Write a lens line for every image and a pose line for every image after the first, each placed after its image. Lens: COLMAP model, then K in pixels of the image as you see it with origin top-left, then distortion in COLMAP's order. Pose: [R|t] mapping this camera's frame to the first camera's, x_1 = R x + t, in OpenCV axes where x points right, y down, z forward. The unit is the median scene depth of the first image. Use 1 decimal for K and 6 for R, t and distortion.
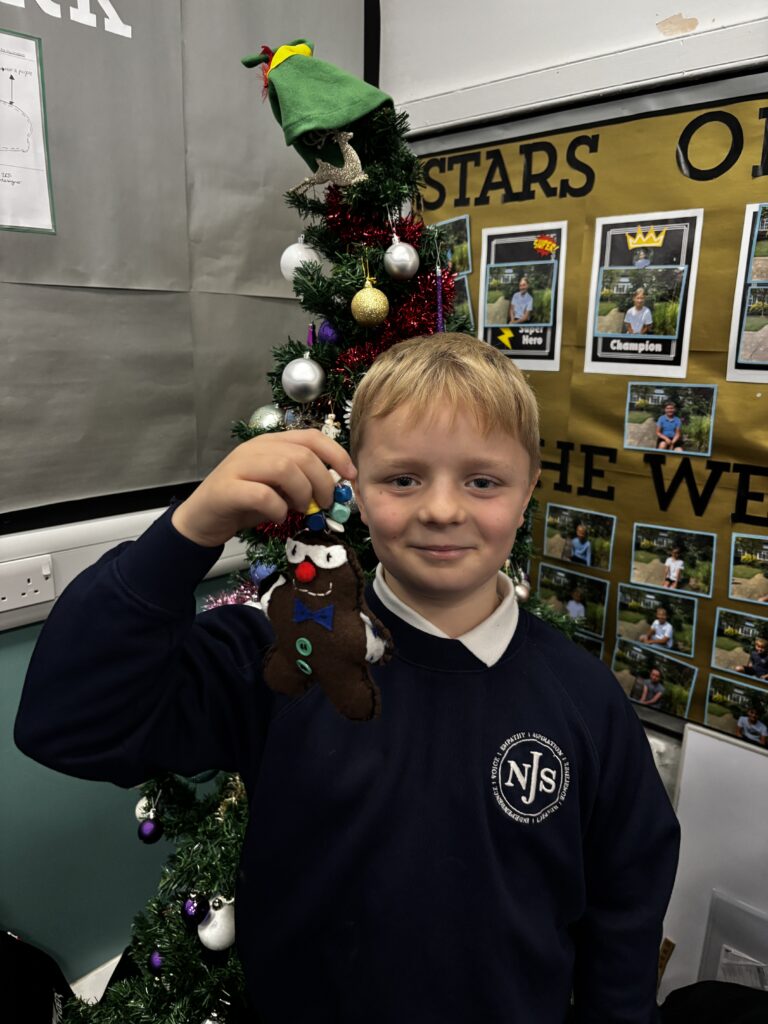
lens RADIAL K [[772.9, 0, 382.5], [0, 772.9, 511.5], [0, 0, 1]] dist [0.014555, -0.033223]
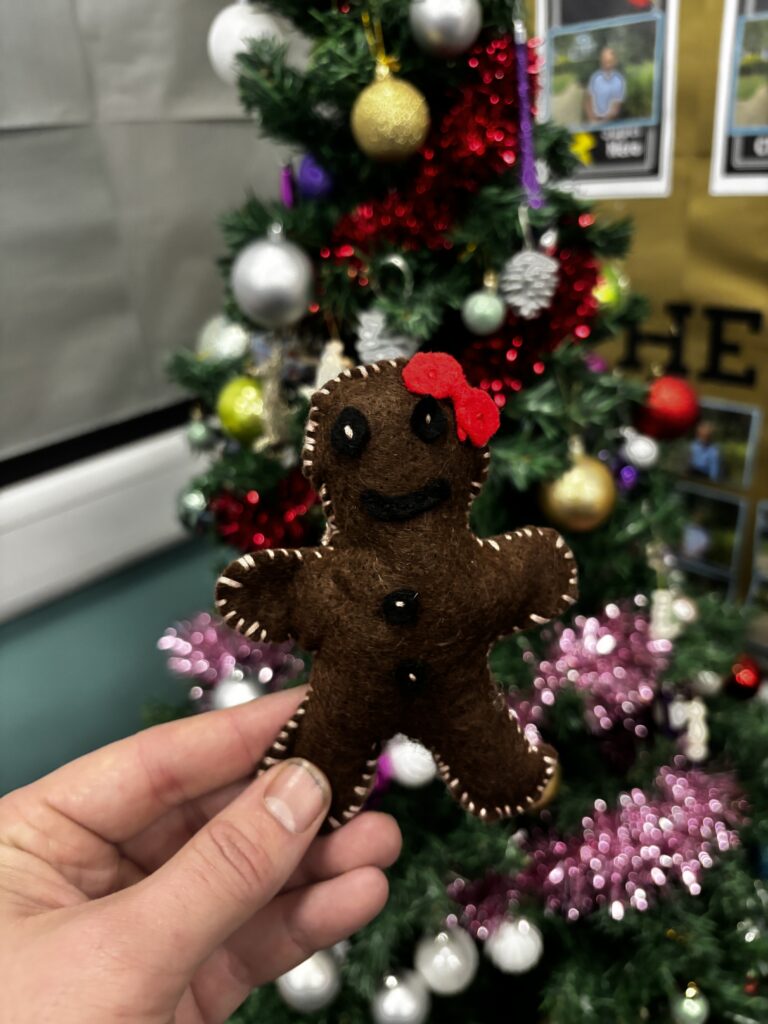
lens RADIAL K [[772.9, 0, 380.8], [0, 772.9, 493.1], [0, 0, 1]] dist [0.014555, -0.033223]
pose [[0.995957, -0.084693, -0.029942, -0.019517], [0.088908, 0.976995, 0.193847, -0.089274], [0.012835, -0.195725, 0.980575, 0.323525]]
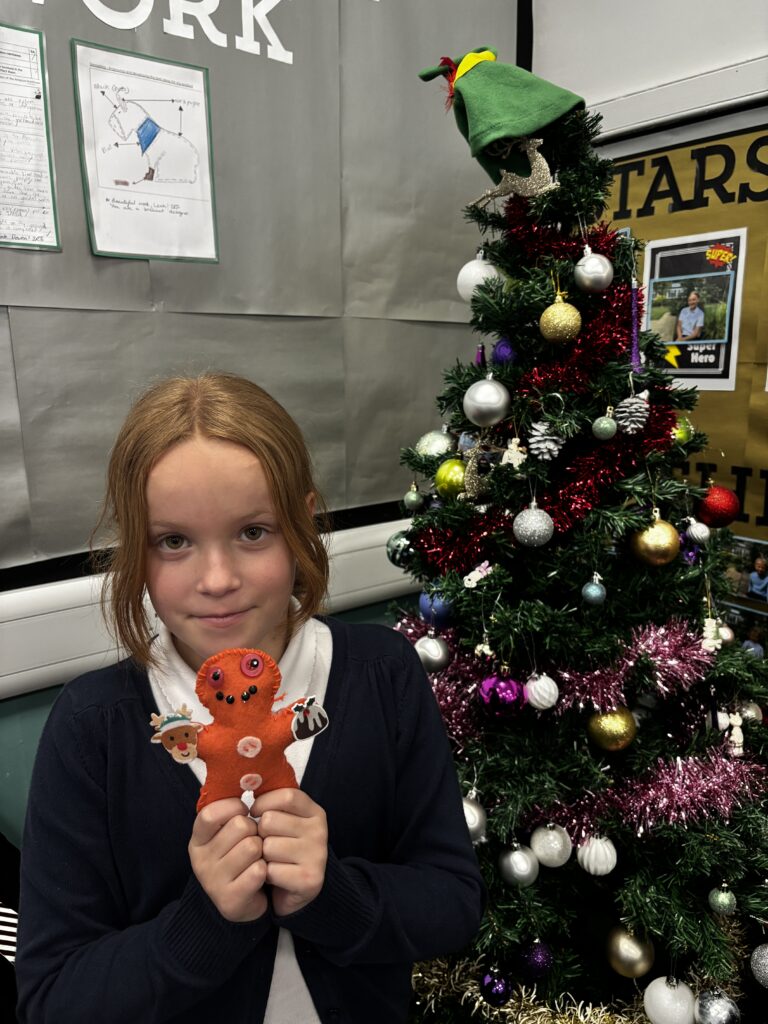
lens RADIAL K [[772.9, 0, 376.3], [0, 772.9, 522.0], [0, 0, 1]] dist [0.014555, -0.033223]
pose [[0.991334, 0.003542, -0.131315, -0.078830], [-0.006375, 0.999756, -0.021159, -0.003126], [0.131208, 0.021813, 0.991115, 0.037494]]
